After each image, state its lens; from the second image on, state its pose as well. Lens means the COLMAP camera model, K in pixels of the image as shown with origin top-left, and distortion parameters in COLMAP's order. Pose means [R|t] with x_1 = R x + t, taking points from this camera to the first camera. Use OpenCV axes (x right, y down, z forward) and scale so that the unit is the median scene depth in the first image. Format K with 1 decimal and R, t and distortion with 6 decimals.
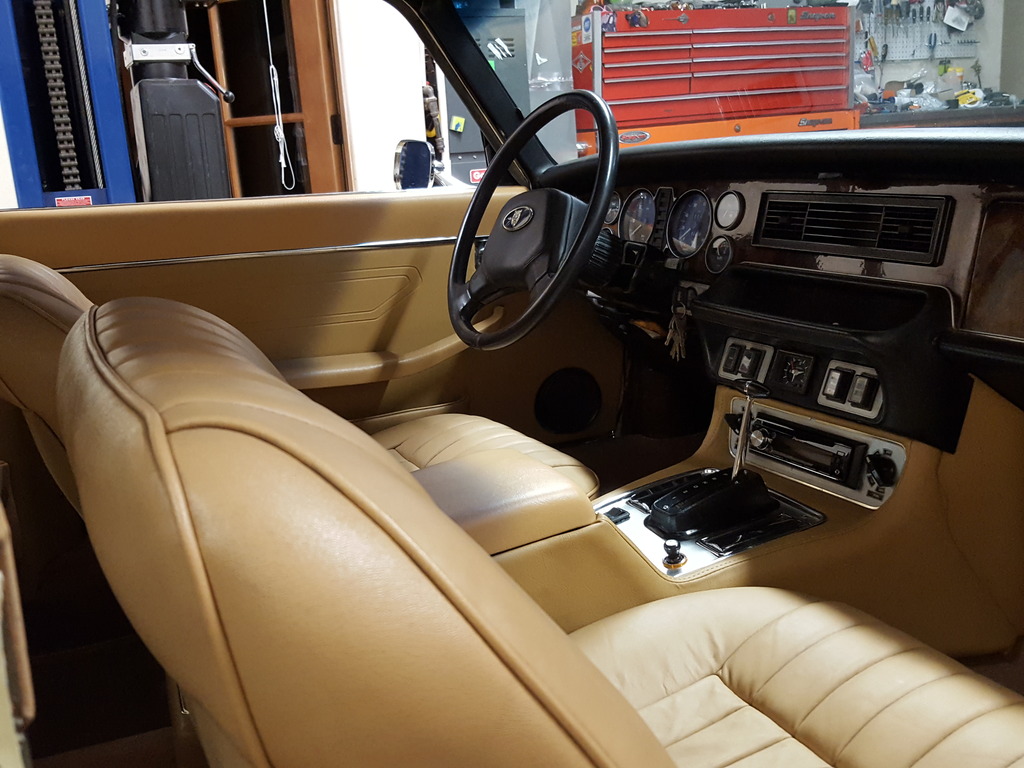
lens RADIAL K [[1050.1, 0, 479.9], [0, 1050.1, 383.4], [0, 0, 1]] dist [0.218915, -0.429170]
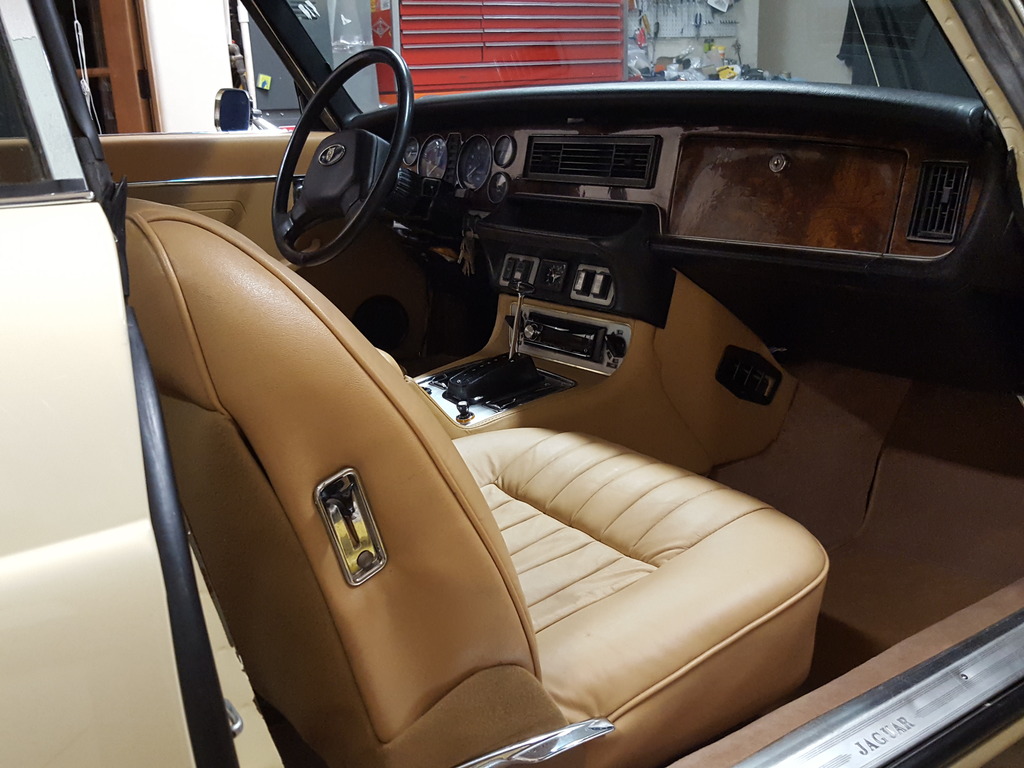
lens RADIAL K [[1050.1, 0, 479.9], [0, 1050.1, 383.4], [0, 0, 1]] dist [0.218915, -0.429170]
pose [[0.983770, -0.030520, 0.176821, -0.018953], [0.025884, 0.999260, 0.028467, 0.068738], [-0.177559, -0.023428, 0.983831, -0.203491]]
